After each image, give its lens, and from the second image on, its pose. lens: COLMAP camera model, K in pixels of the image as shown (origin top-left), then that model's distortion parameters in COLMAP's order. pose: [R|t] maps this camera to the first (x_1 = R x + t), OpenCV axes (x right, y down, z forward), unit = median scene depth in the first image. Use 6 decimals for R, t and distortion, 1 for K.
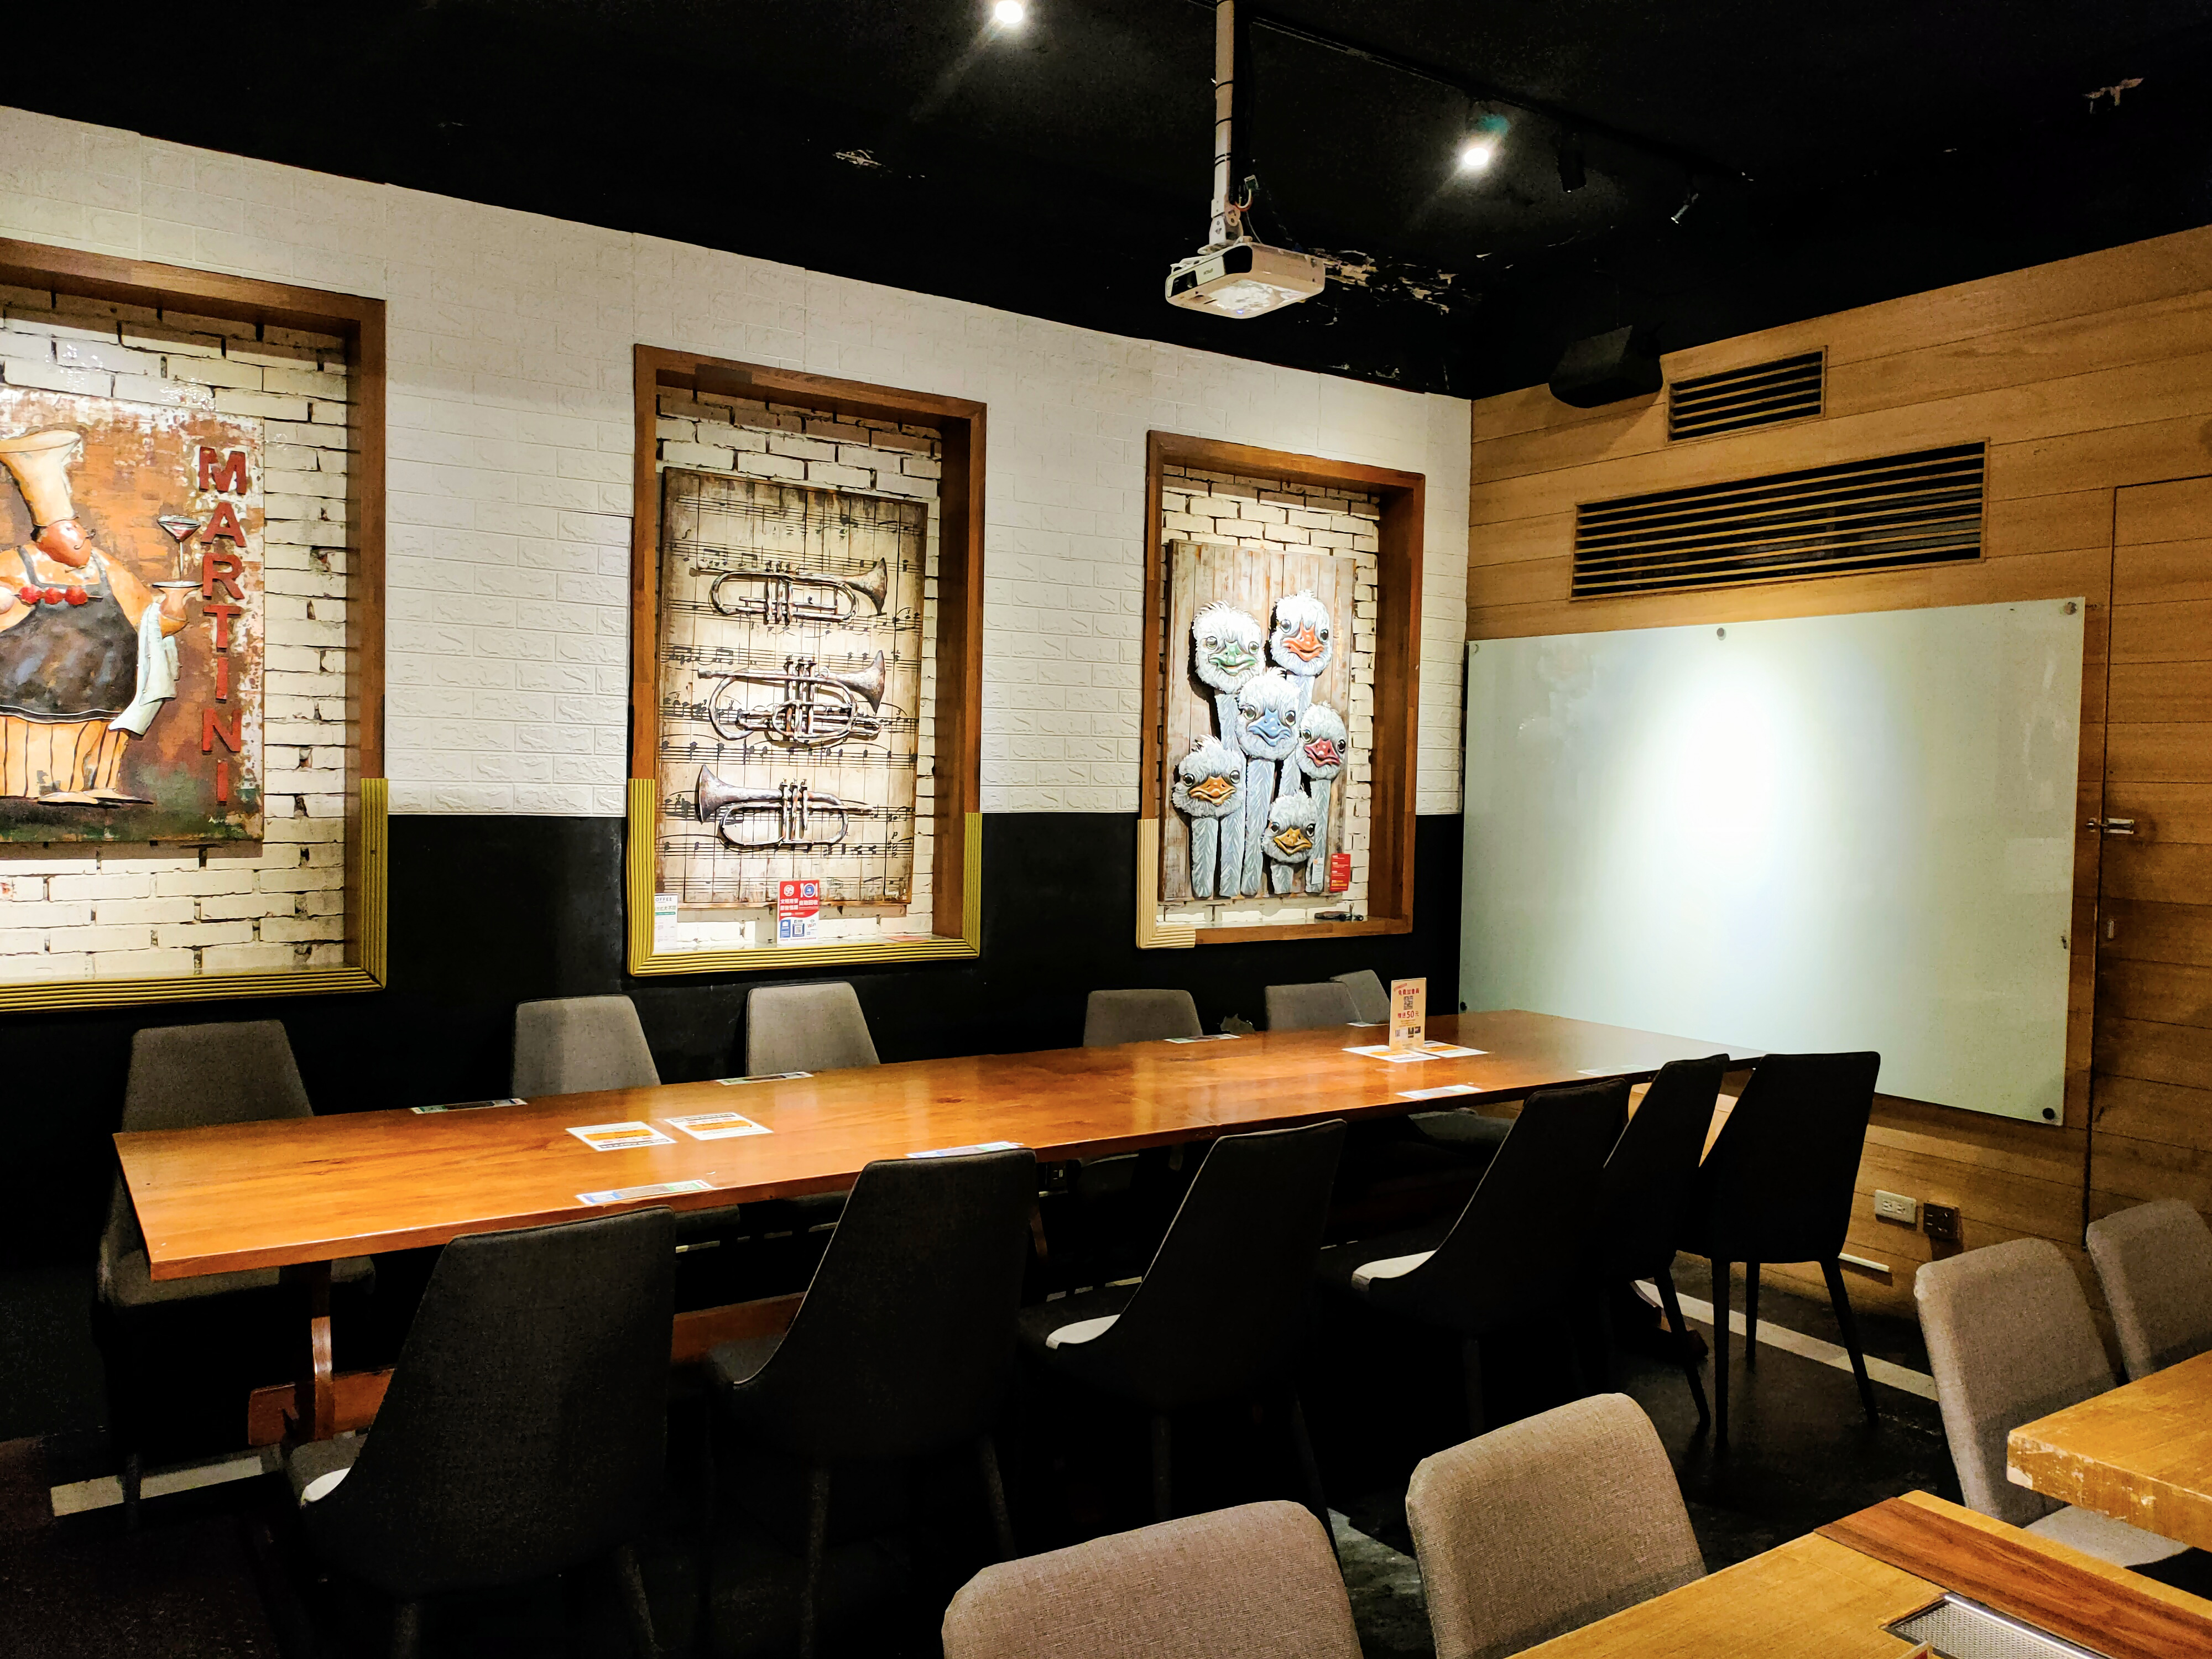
lens RADIAL K [[1666.2, 0, 1131.5], [0, 1666.2, 829.4], [0, 0, 1]] dist [0.088259, -0.084973]
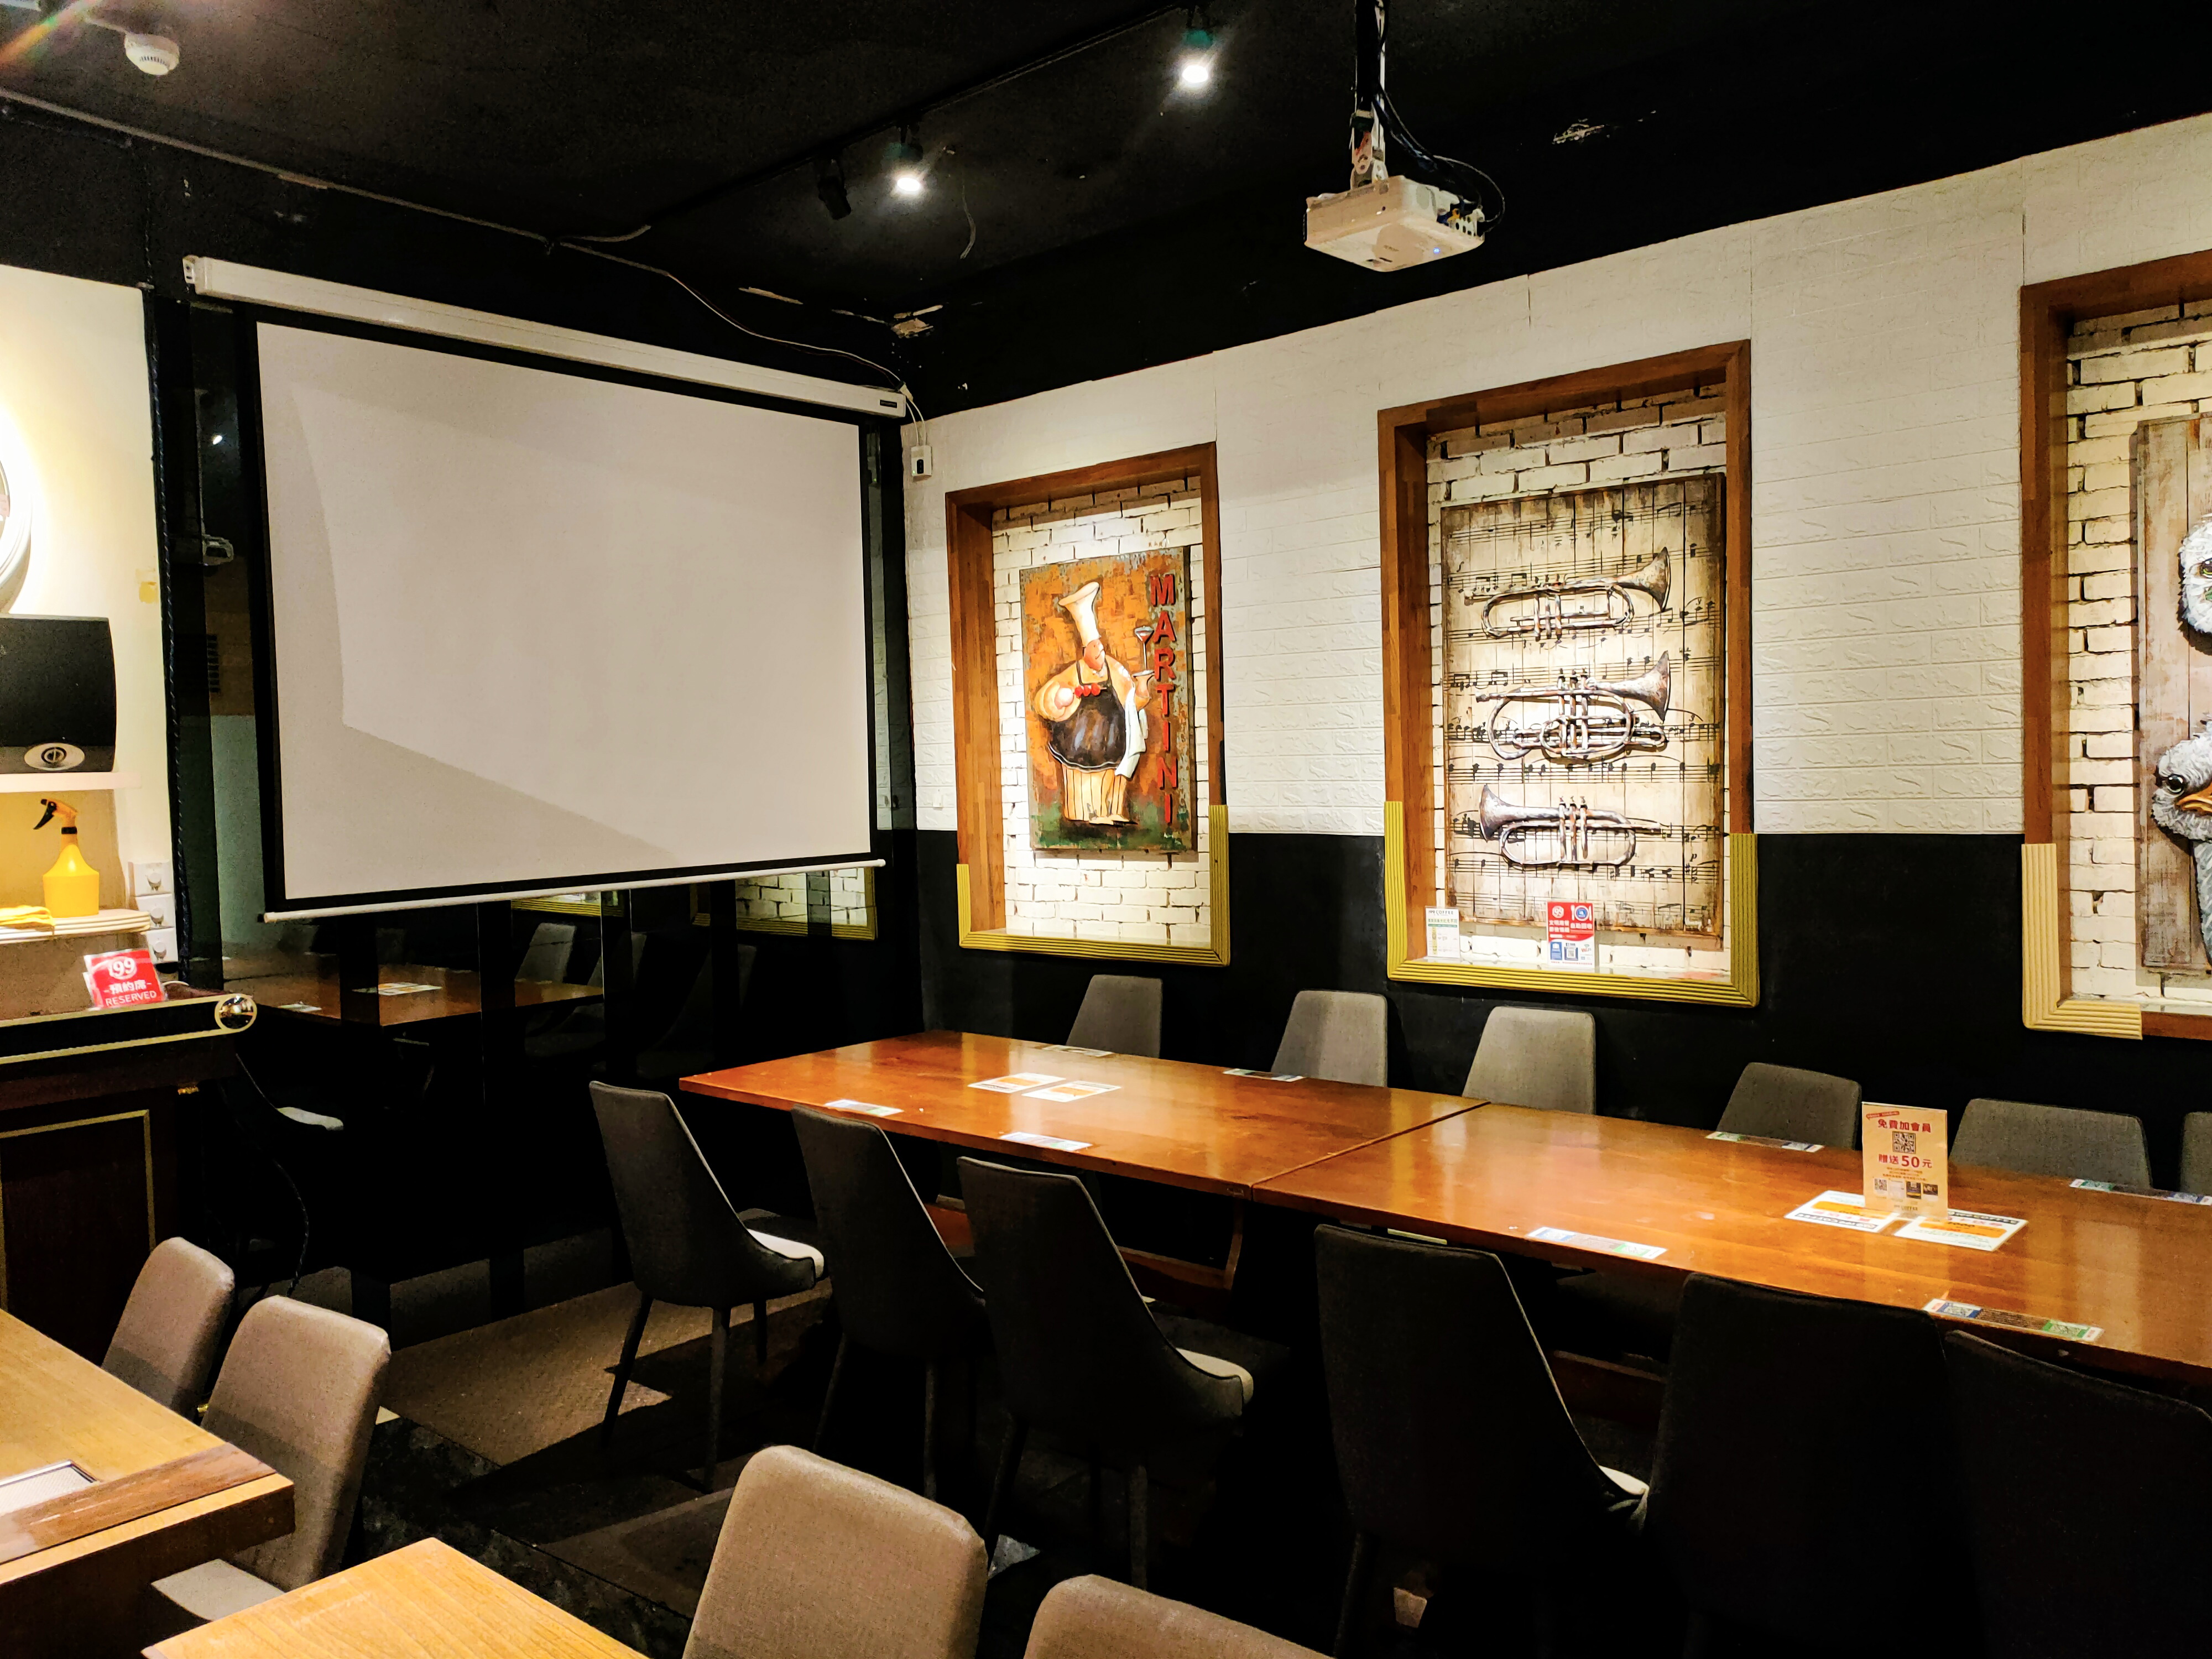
lens RADIAL K [[1666.2, 0, 1131.5], [0, 1666.2, 829.4], [0, 0, 1]] dist [0.088259, -0.084973]
pose [[0.257657, 0.011301, -0.966170, 0.672616], [-0.001465, 0.999935, 0.011306, -0.022097], [0.966235, -0.001498, 0.257657, 0.511578]]
